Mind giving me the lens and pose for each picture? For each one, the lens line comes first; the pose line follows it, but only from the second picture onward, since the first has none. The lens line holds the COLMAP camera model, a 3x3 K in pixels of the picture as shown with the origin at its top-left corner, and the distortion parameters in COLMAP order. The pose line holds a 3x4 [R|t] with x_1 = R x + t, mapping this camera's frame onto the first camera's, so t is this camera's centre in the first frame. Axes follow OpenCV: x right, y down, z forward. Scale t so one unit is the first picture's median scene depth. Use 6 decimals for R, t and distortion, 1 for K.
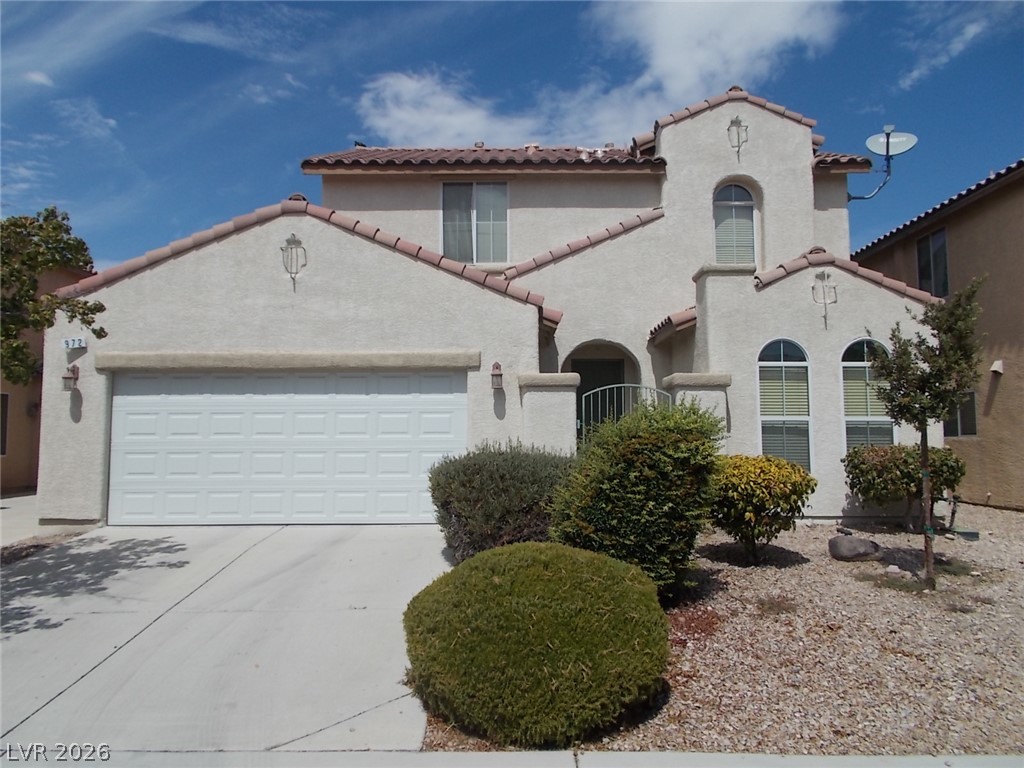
lens RADIAL K [[808.0, 0, 511.3], [0, 808.0, 383.3], [0, 0, 1]] dist [0.041530, -0.028825]
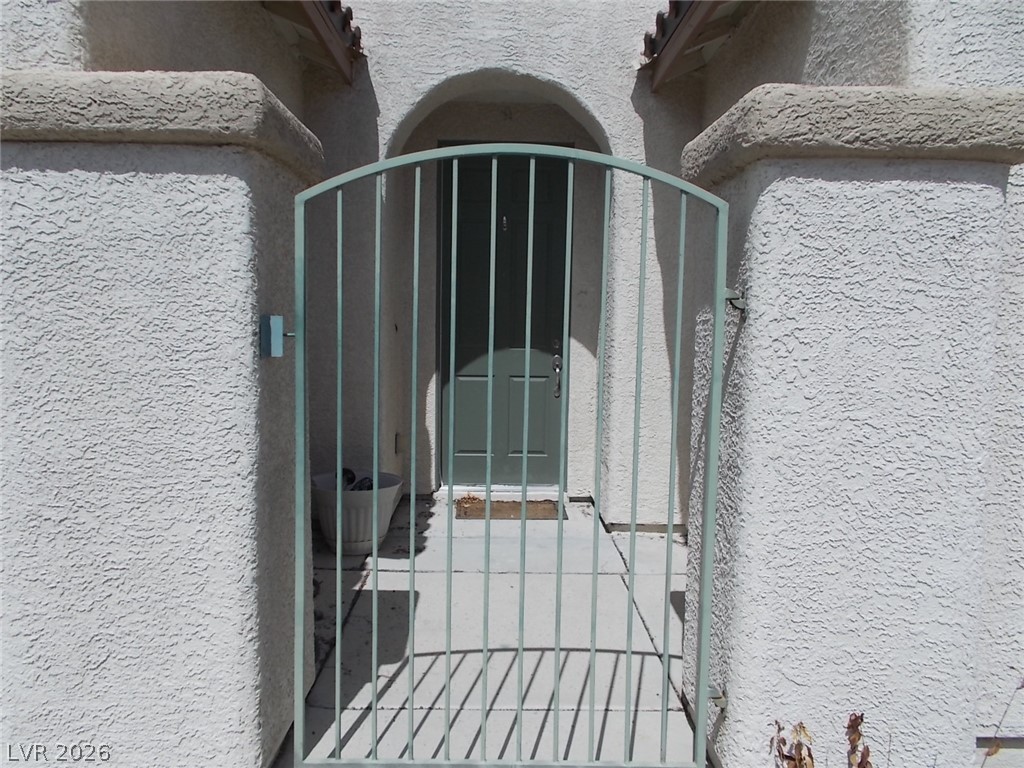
lens RADIAL K [[808.0, 0, 512.1], [0, 808.0, 384.6], [0, 0, 1]] dist [0.041530, -0.028825]
pose [[0.999833, 0.015103, 0.010290, 0.114080], [-0.016590, 0.986269, 0.164312, 0.021684], [-0.007667, -0.164455, 0.986355, 0.635996]]
